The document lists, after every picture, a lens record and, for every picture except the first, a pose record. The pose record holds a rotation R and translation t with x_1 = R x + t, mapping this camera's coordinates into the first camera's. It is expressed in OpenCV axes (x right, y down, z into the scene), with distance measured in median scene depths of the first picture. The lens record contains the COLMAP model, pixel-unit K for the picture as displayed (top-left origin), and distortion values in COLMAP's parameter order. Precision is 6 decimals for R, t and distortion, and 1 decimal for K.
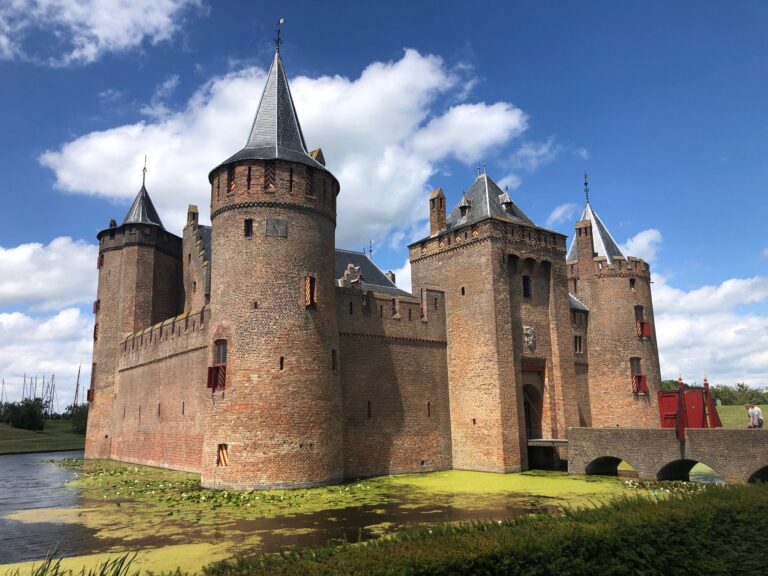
lens RADIAL K [[642.6, 0, 384.0], [0, 642.6, 288.0], [0, 0, 1]] dist [0.054069, -0.014667]
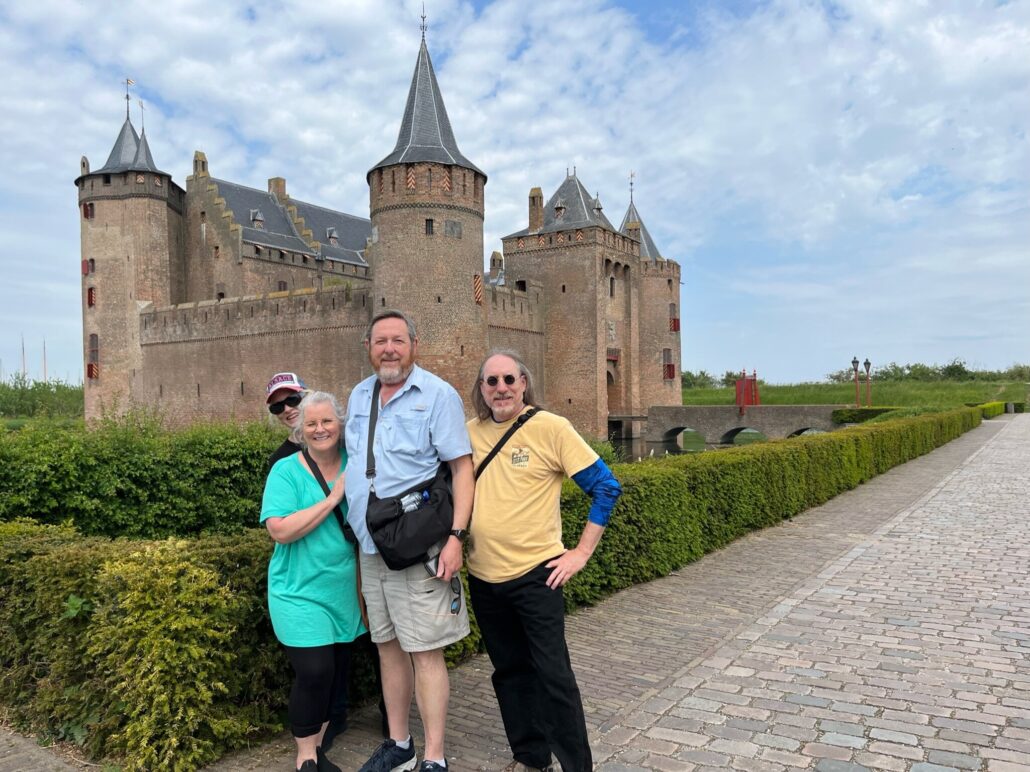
lens RADIAL K [[861.8, 0, 515.0], [0, 861.8, 386.0], [0, 0, 1]] dist [0.054069, -0.014667]
pose [[0.925189, 0.011695, 0.379327, -0.515021], [-0.077599, 0.984237, 0.158920, -0.058924], [-0.371489, -0.176467, 0.911513, -0.362074]]
